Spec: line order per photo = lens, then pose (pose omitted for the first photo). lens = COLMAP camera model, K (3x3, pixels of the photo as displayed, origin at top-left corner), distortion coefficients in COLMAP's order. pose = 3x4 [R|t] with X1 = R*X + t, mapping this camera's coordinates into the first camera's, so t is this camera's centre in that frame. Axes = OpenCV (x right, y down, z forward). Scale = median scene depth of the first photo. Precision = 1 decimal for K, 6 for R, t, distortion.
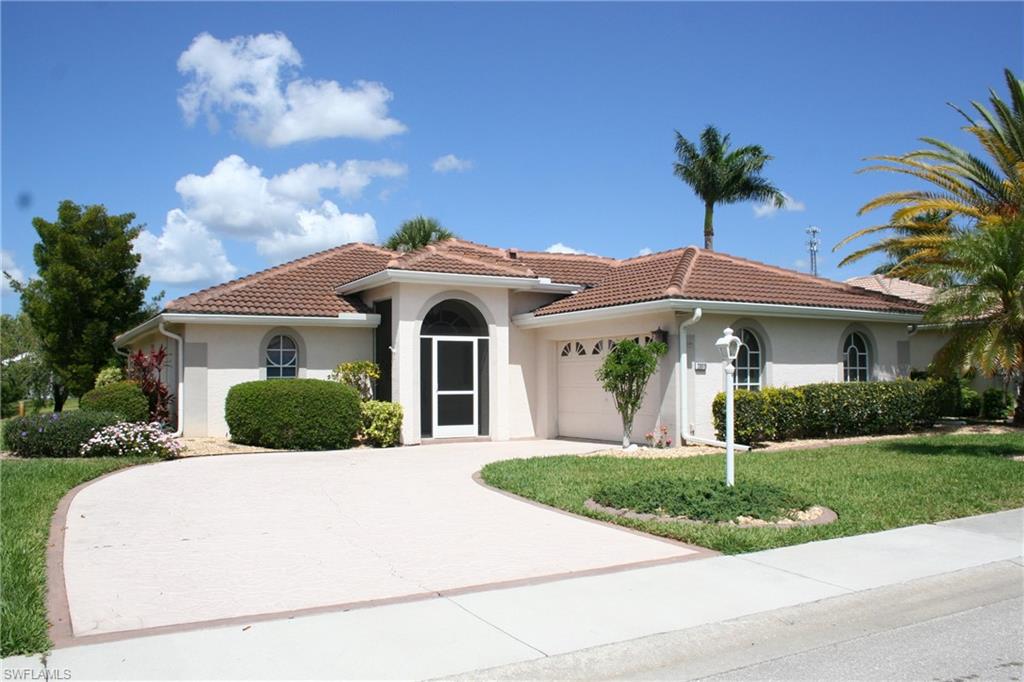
lens RADIAL K [[868.6, 0, 512.0], [0, 868.6, 341.0], [0, 0, 1]] dist [-0.155468, 0.136457]
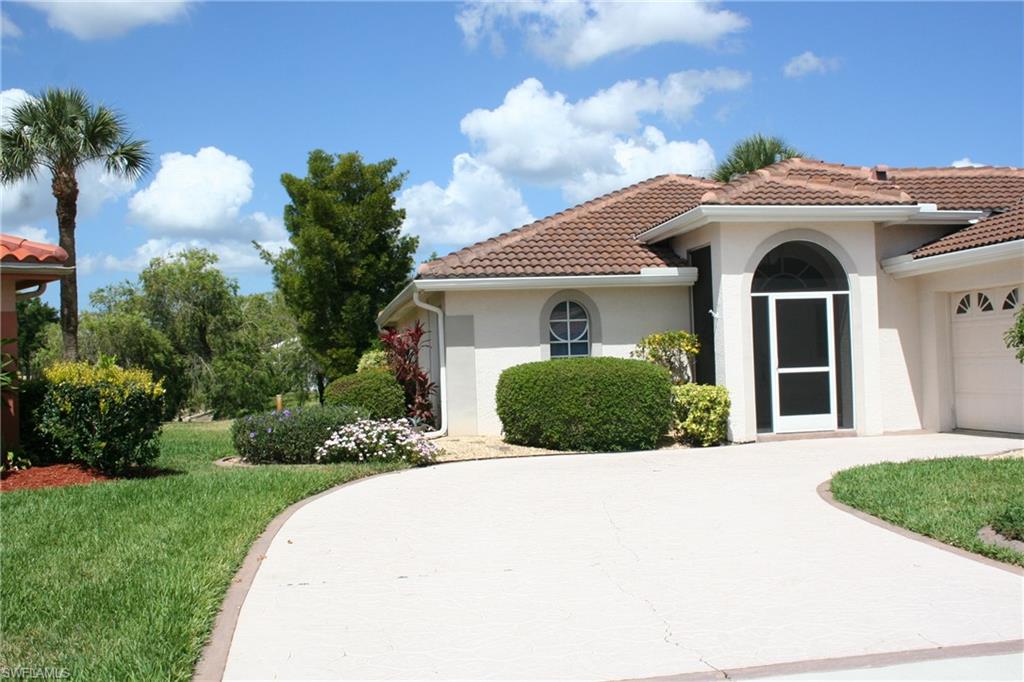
lens RADIAL K [[1120.3, 0, 512.0], [0, 1120.3, 341.0], [0, 0, 1]] dist [-0.122005, 0.177299]
pose [[0.941613, -0.032207, -0.335153, 0.017812], [0.042850, 0.998783, 0.024407, 0.002309], [0.333959, -0.037343, 0.941847, 0.045554]]
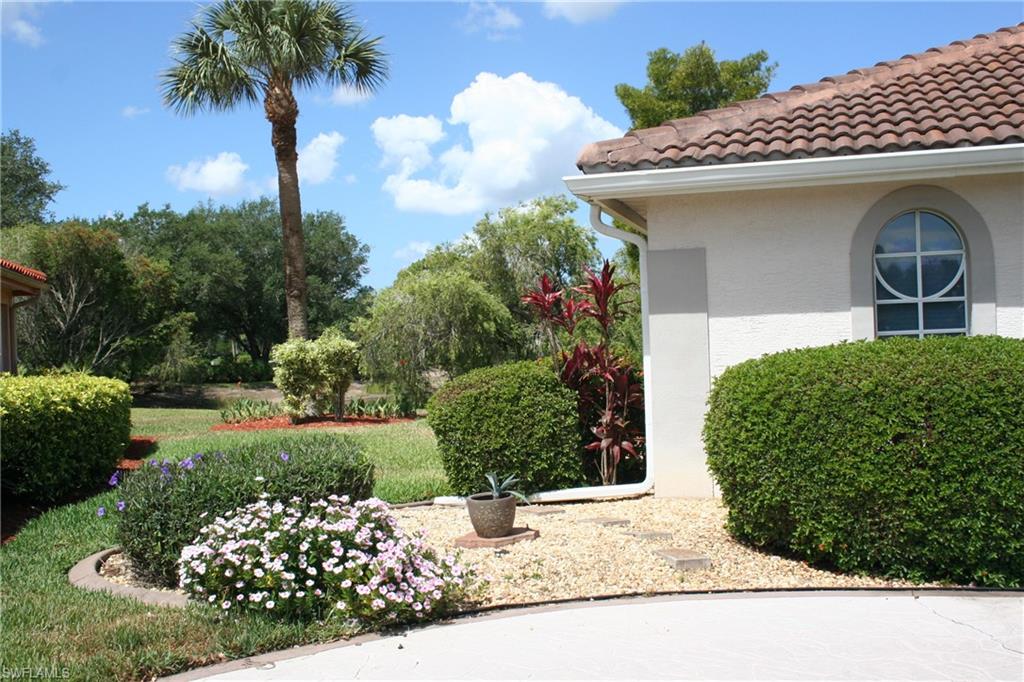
lens RADIAL K [[1120.3, 0, 512.0], [0, 1120.3, 341.0], [0, 0, 1]] dist [-0.122005, 0.177299]
pose [[0.714202, -0.020072, -0.699652, -0.073709], [0.061114, 0.997560, 0.033766, 0.020900], [0.697267, -0.066874, 0.713685, 0.570032]]
